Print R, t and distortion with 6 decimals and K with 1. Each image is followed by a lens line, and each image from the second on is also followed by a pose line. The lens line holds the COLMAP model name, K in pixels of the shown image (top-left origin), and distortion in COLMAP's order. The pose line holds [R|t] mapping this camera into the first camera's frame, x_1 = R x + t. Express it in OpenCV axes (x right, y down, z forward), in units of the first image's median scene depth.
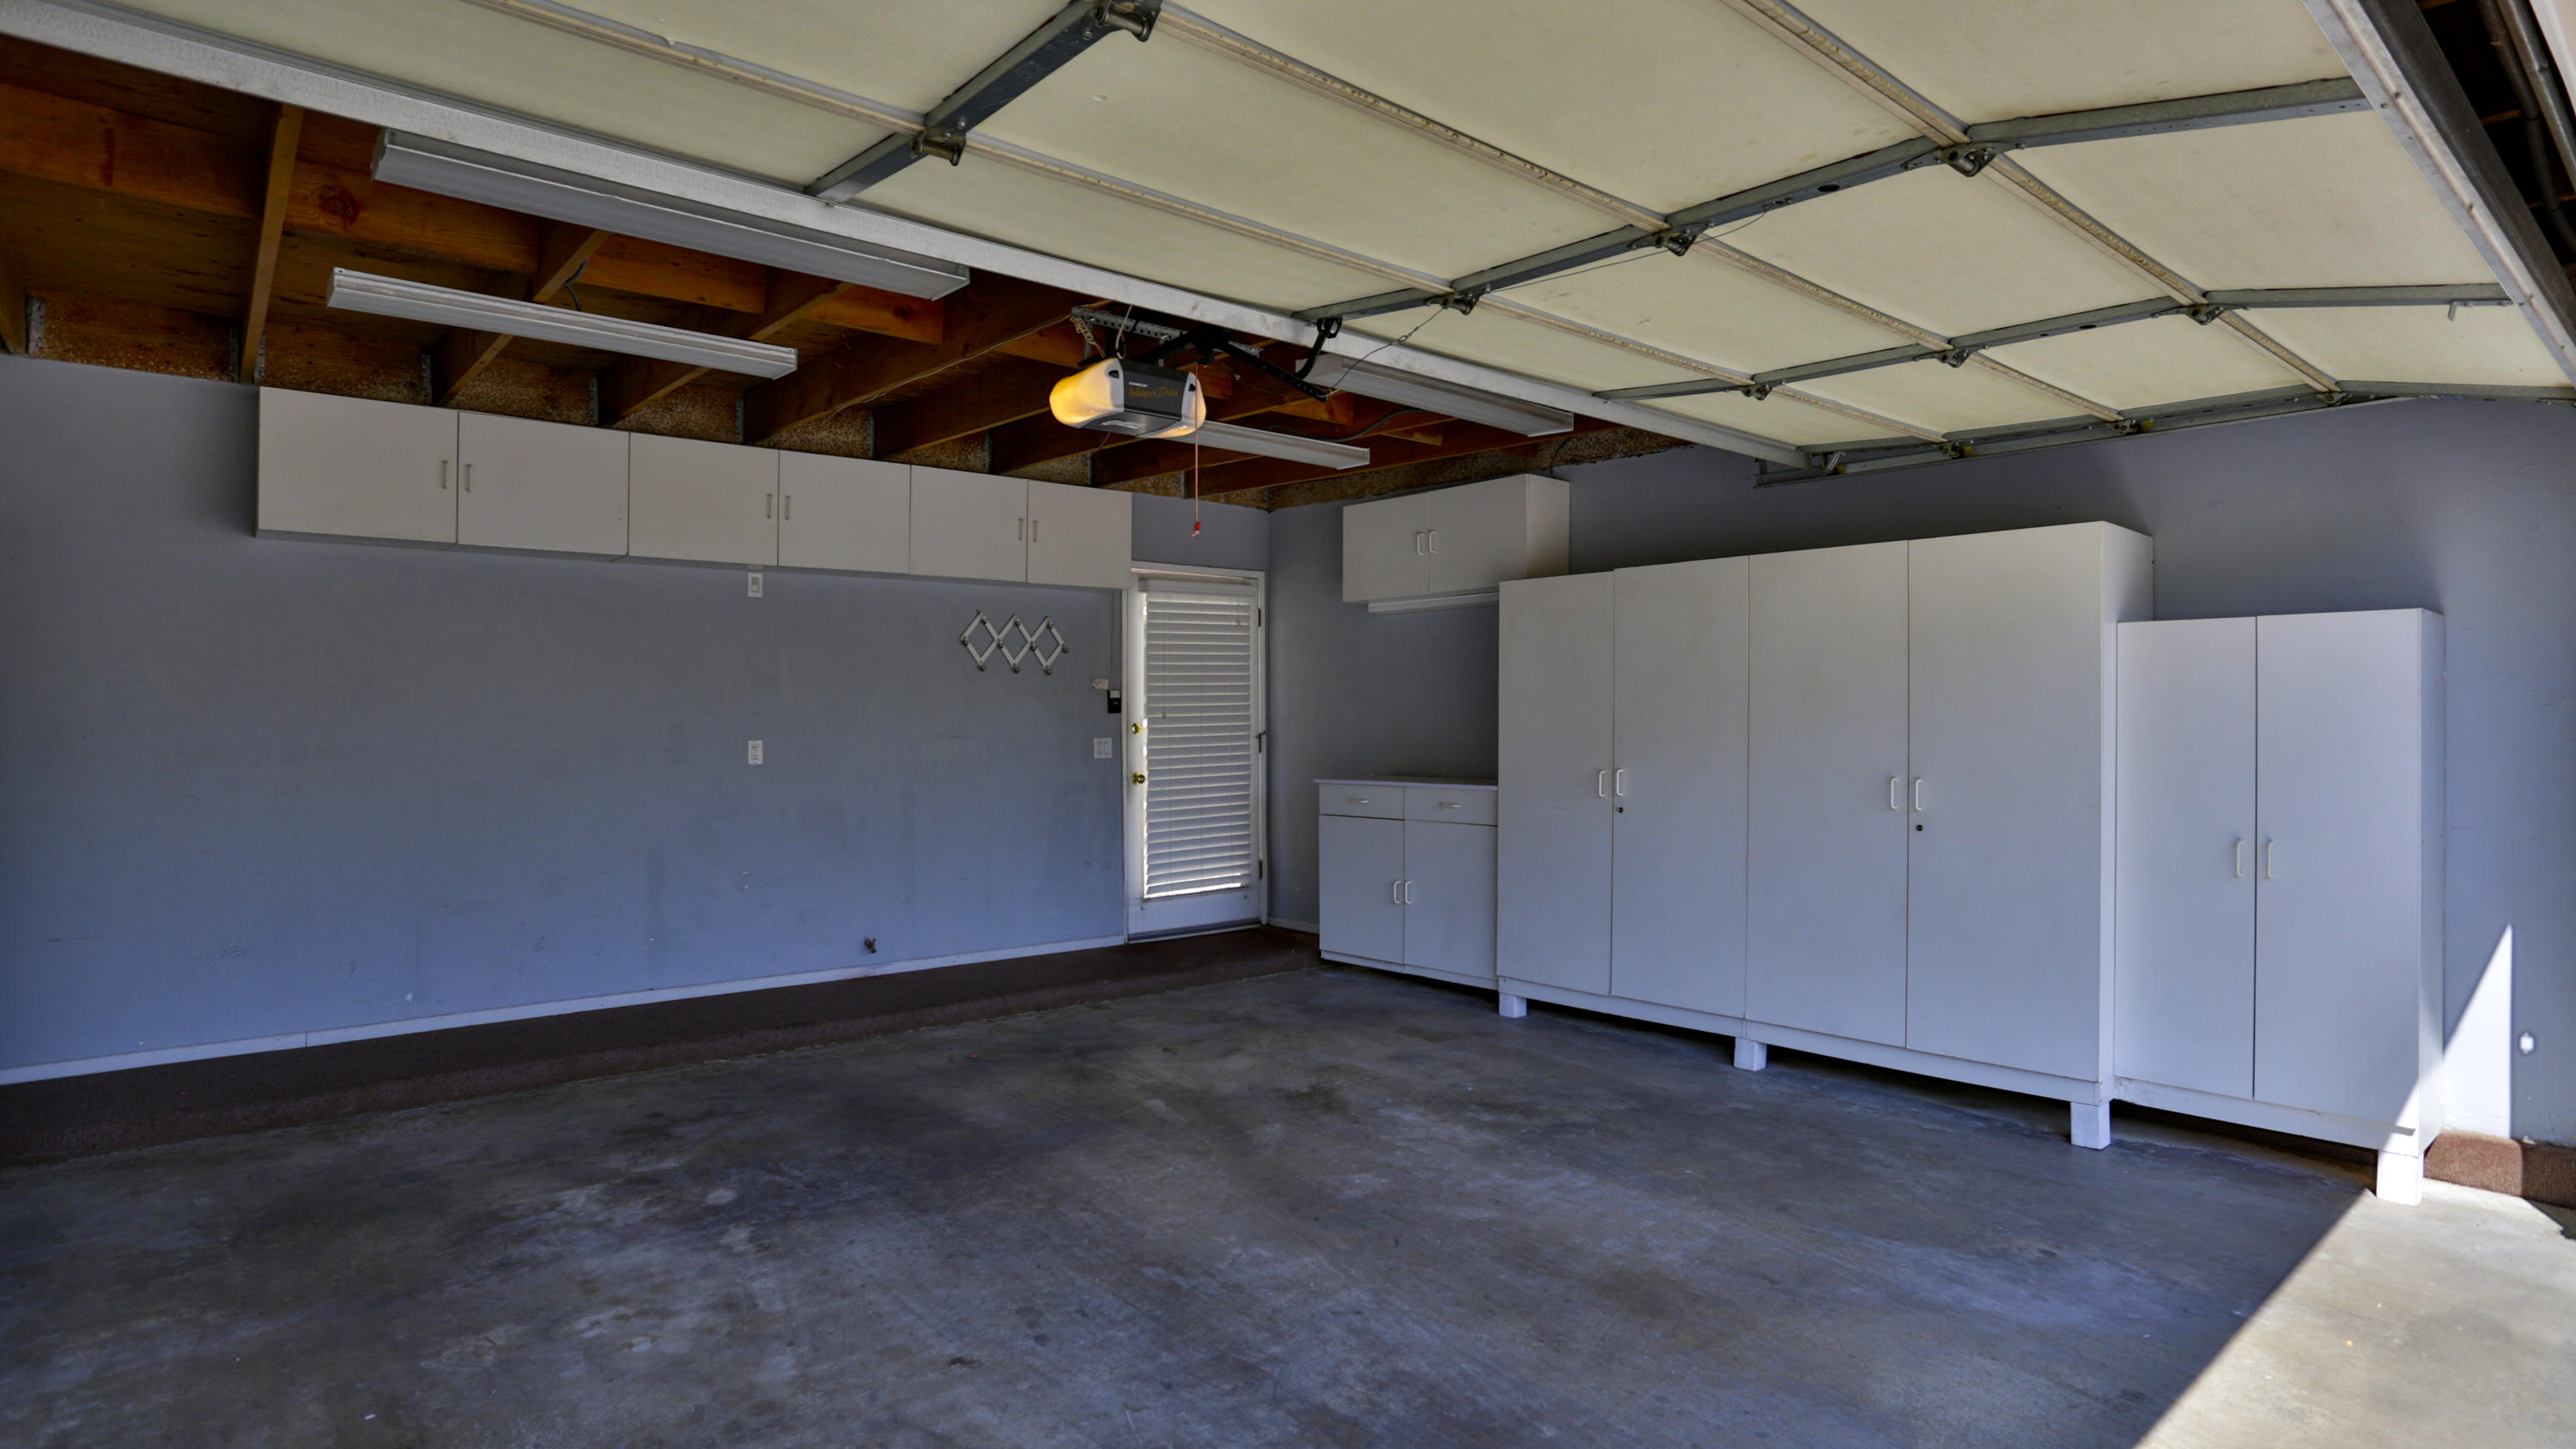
lens RADIAL K [[1327.1, 0, 1287.6], [0, 1327.1, 709.4], [0, 0, 1]] dist [-0.082969, 0.037724]
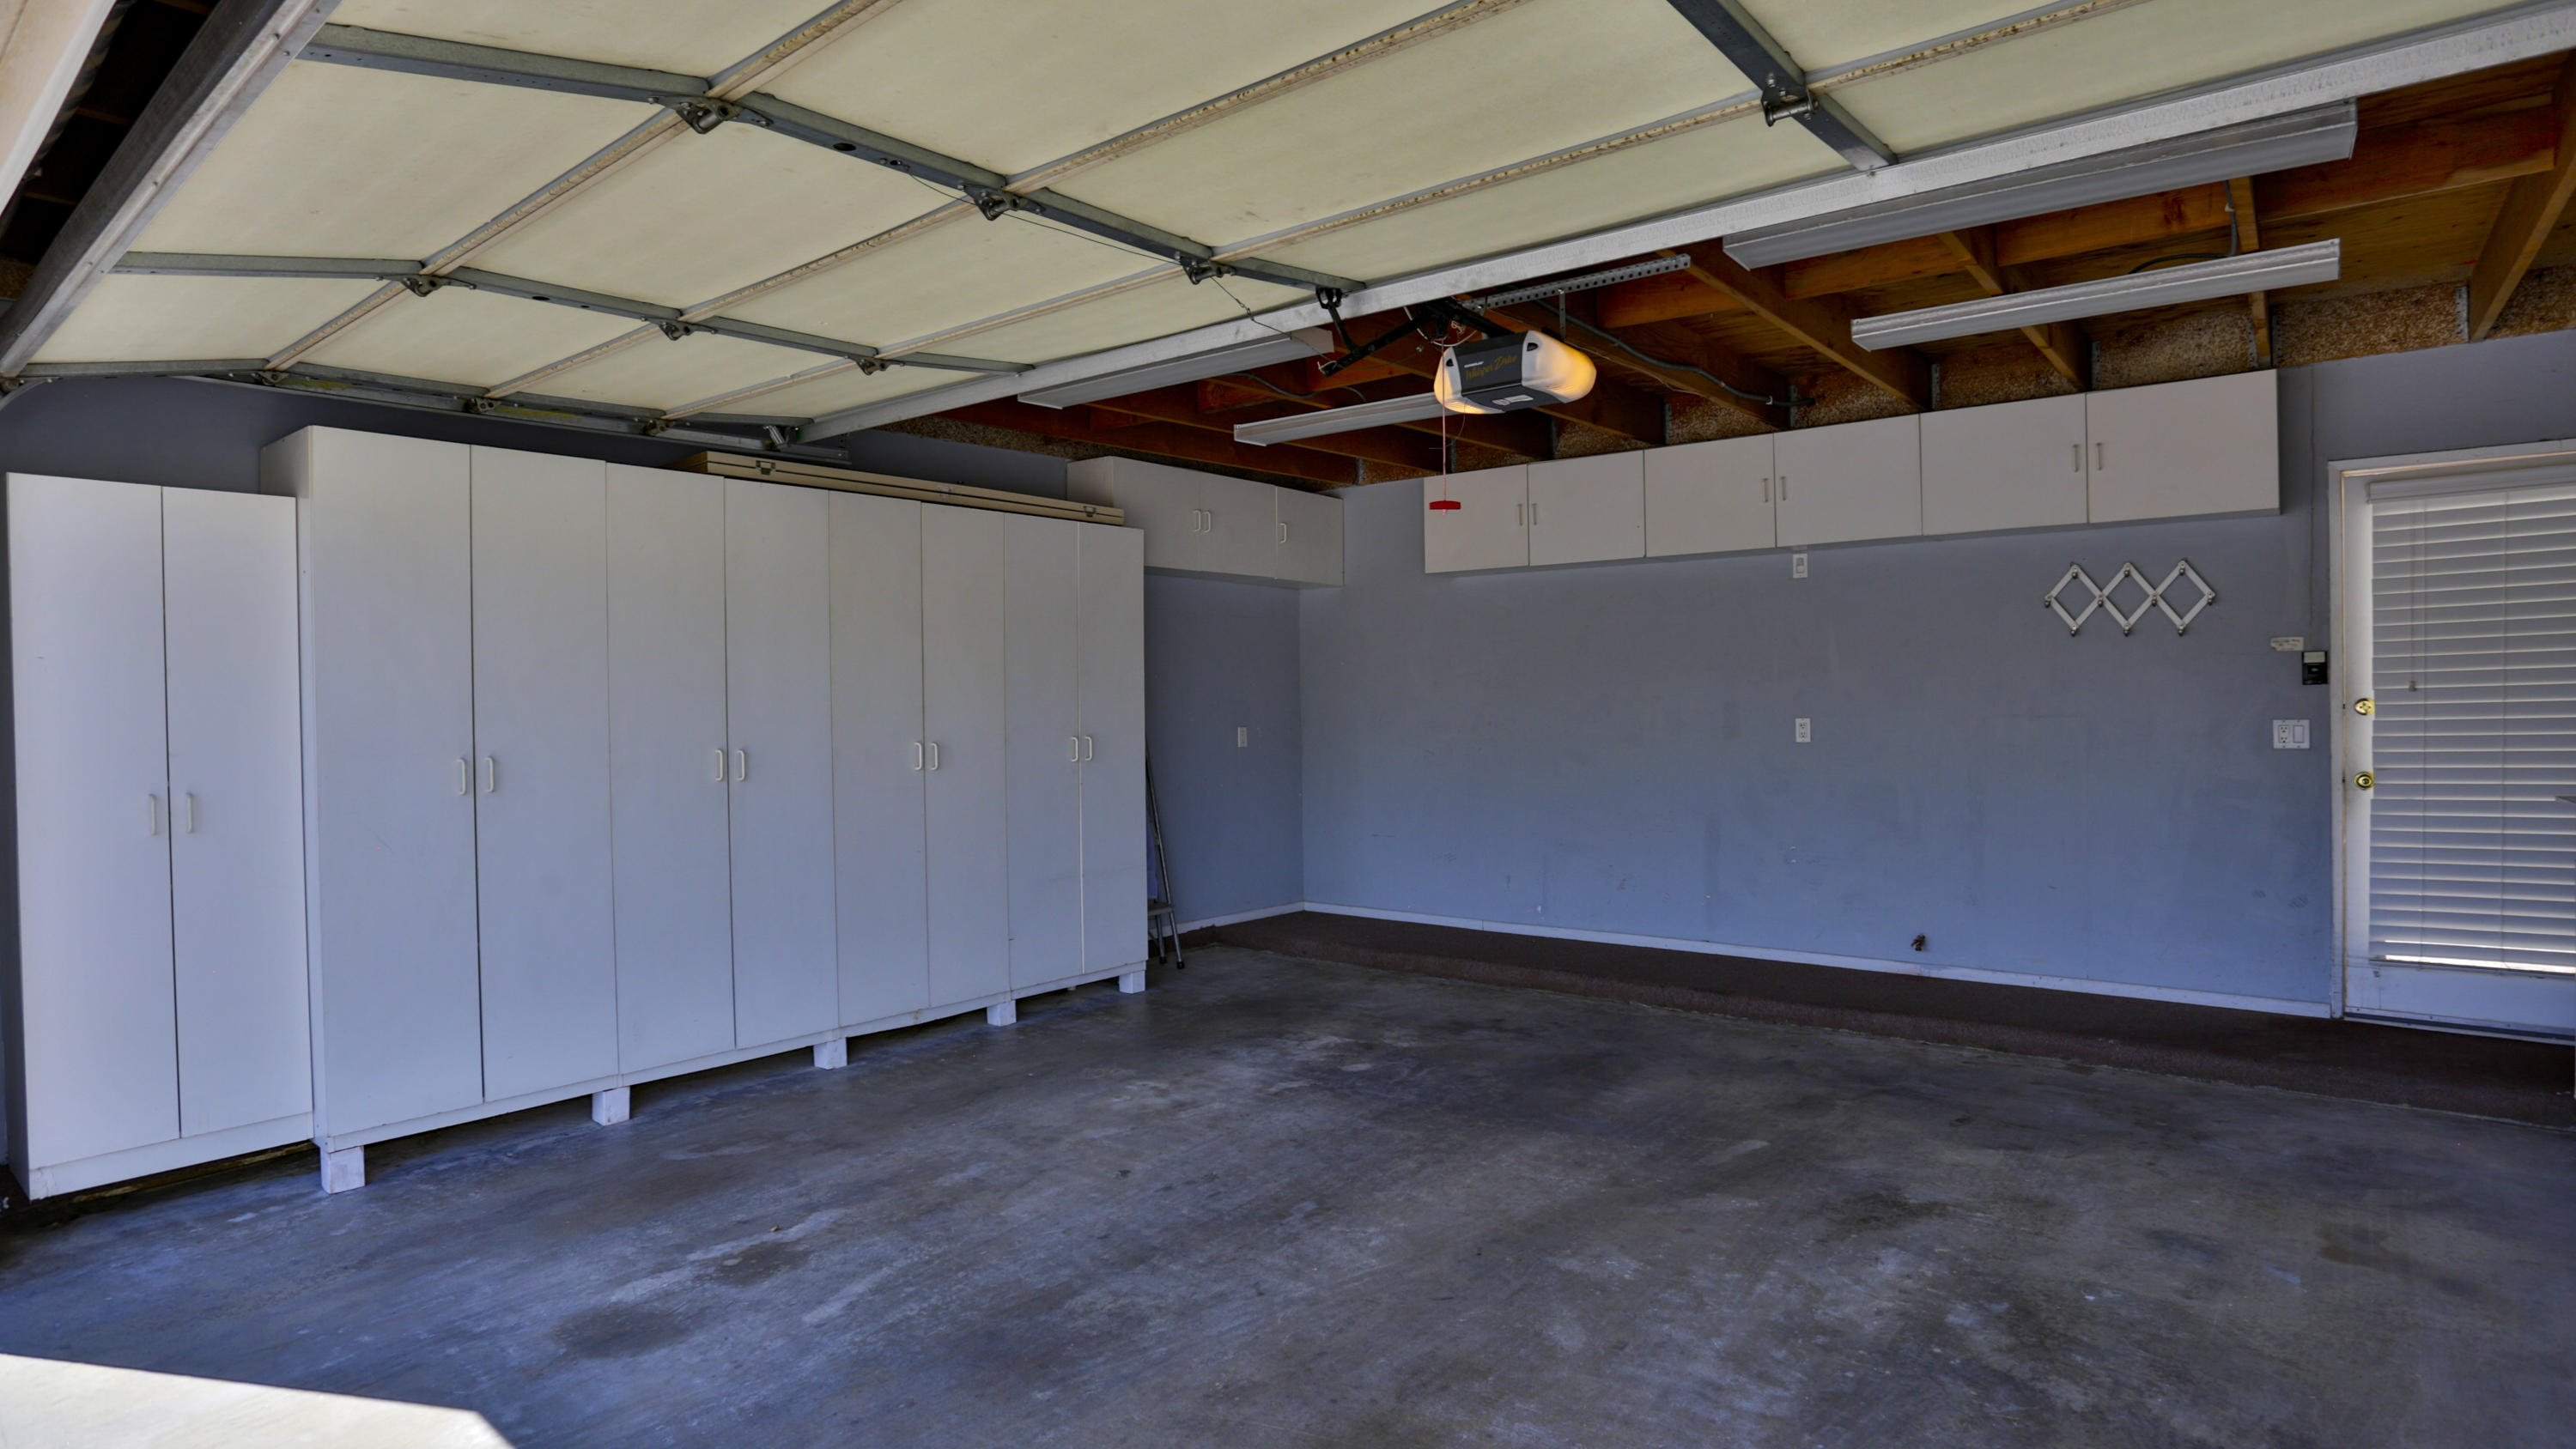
lens RADIAL K [[1327.1, 0, 1287.6], [0, 1327.1, 709.4], [0, 0, 1]] dist [-0.082969, 0.037724]
pose [[0.188891, 0.004592, -0.981987, 0.854549], [0.016856, 0.999827, 0.007918, 0.002750], [0.981853, -0.018048, 0.188780, 0.684310]]
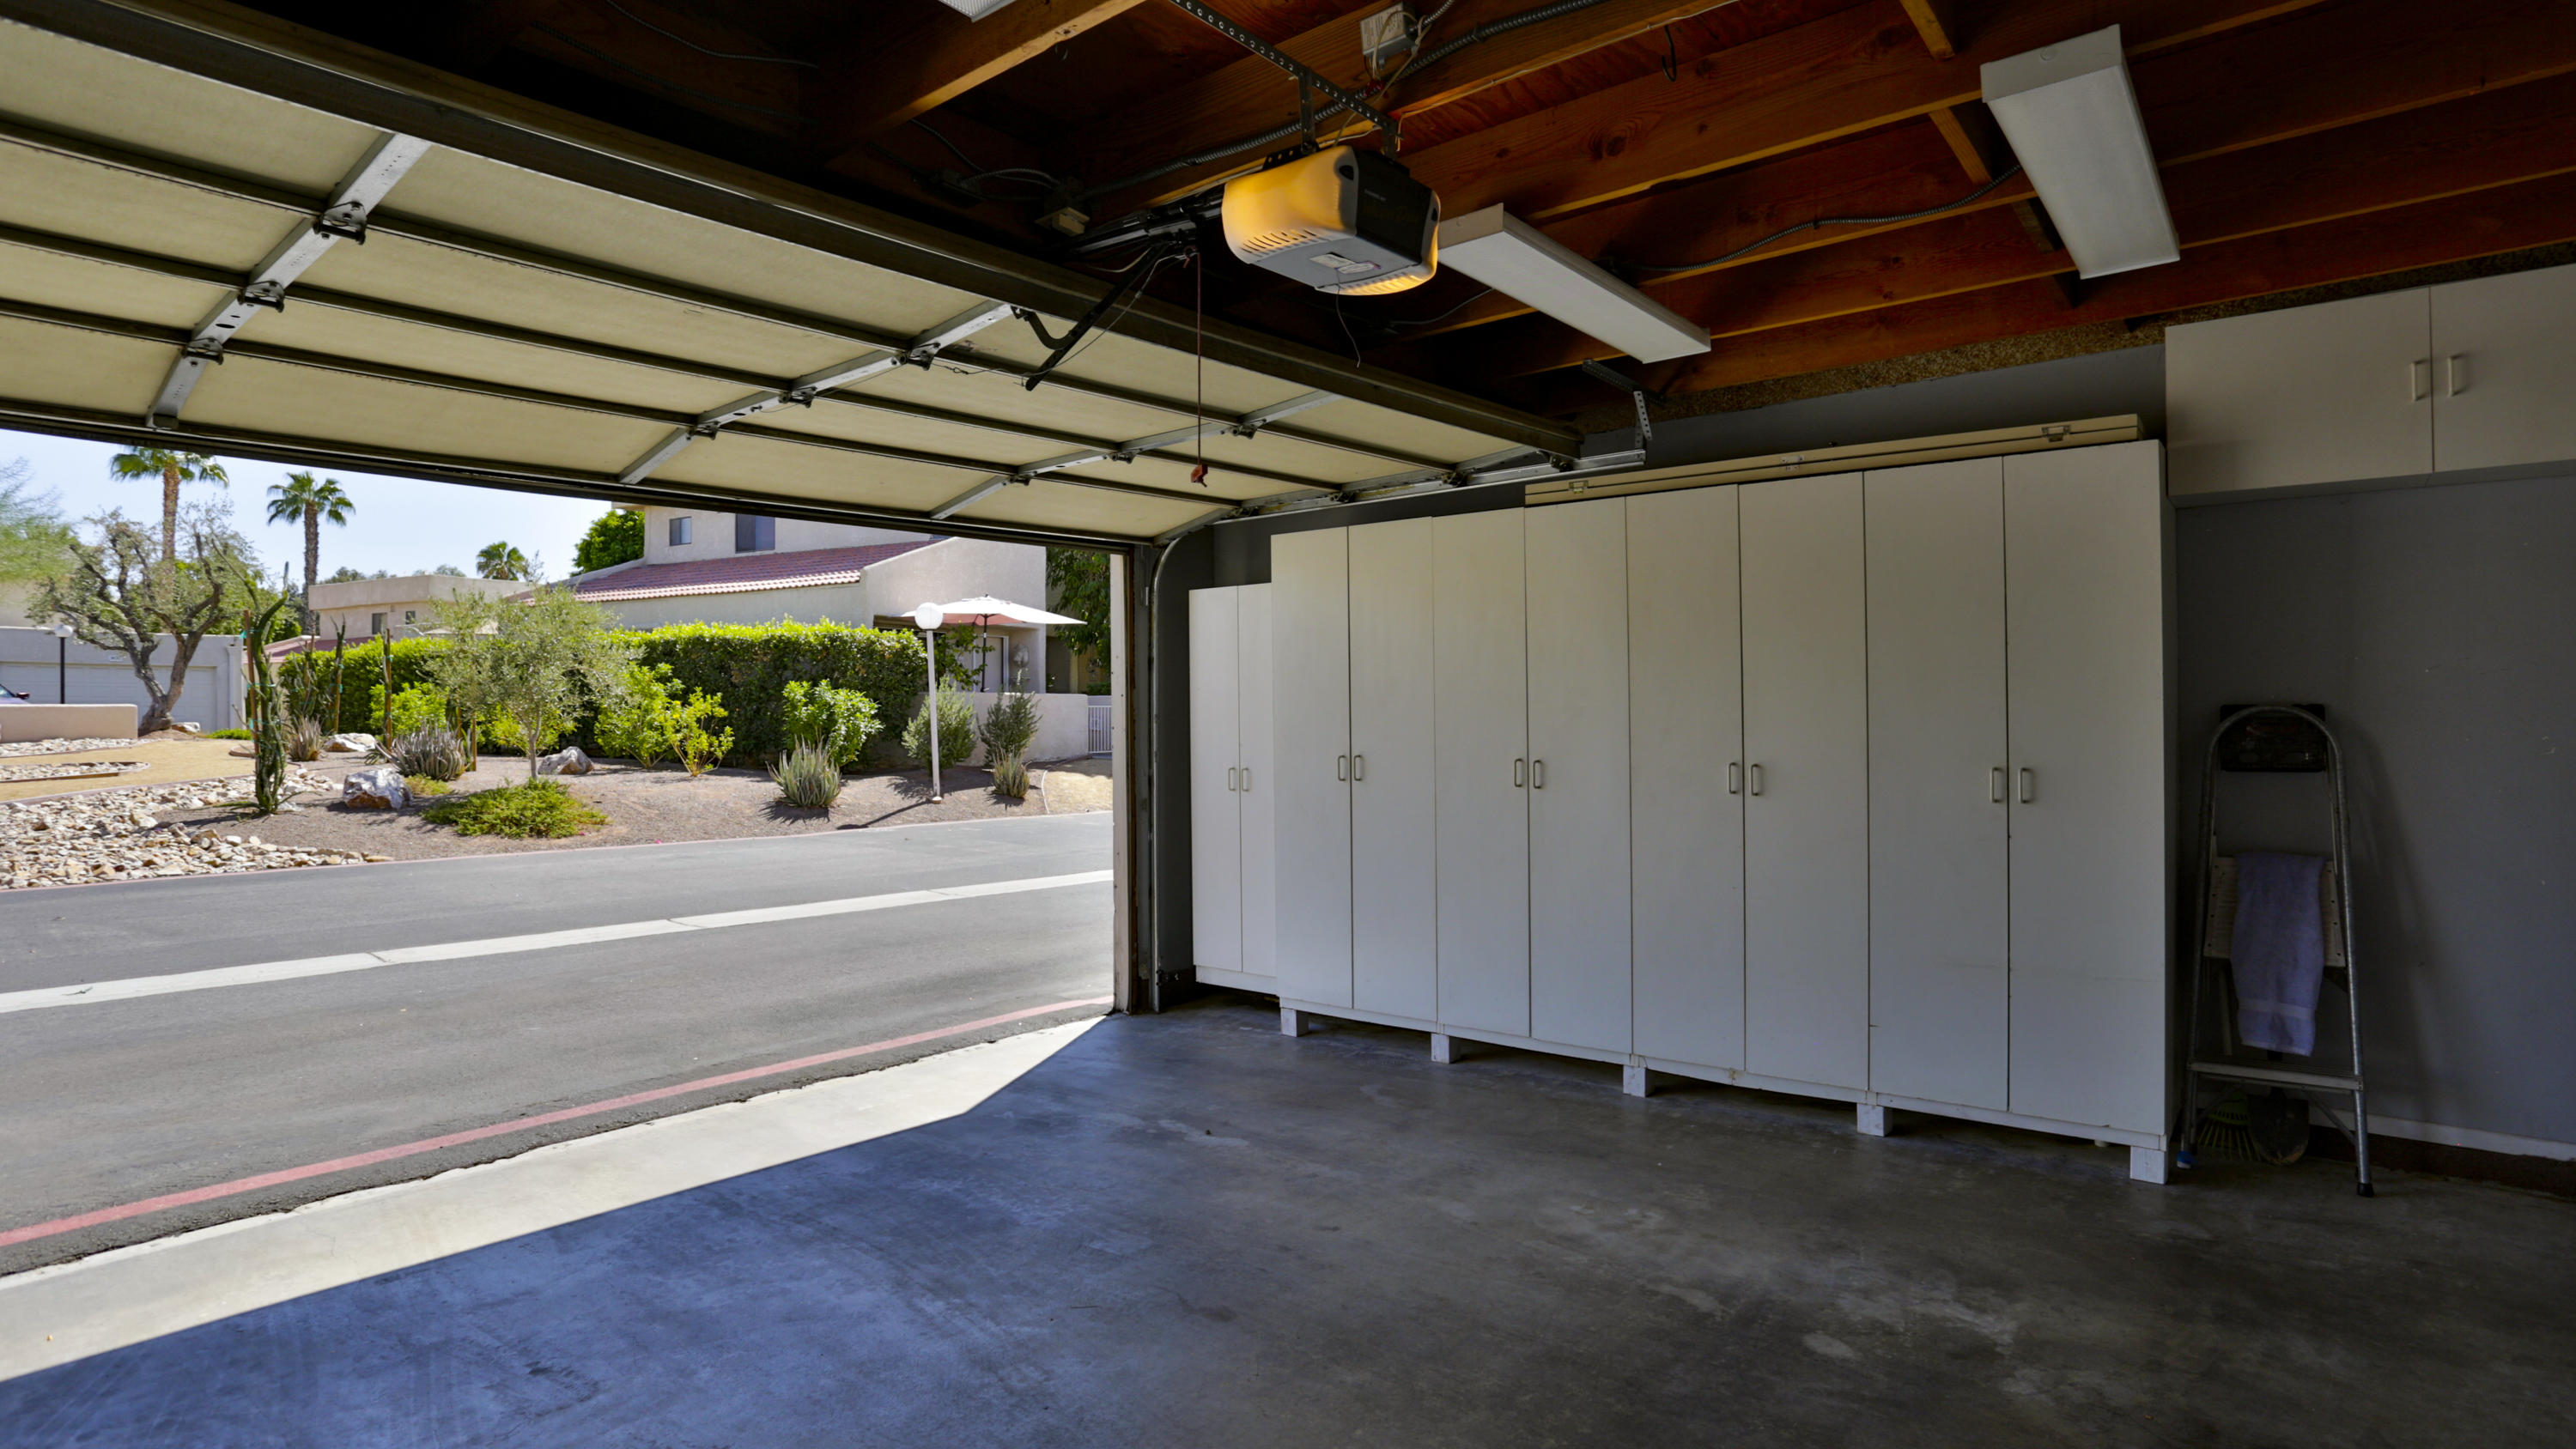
lens RADIAL K [[1334.7, 0, 1297.5], [0, 1334.7, 707.8], [0, 0, 1]] dist [-0.080694, 0.037566]
pose [[-0.981847, 0.005532, -0.189595, 0.019417], [0.007357, 0.999933, -0.008923, -0.000432], [0.189533, -0.010156, -0.981822, 1.701662]]
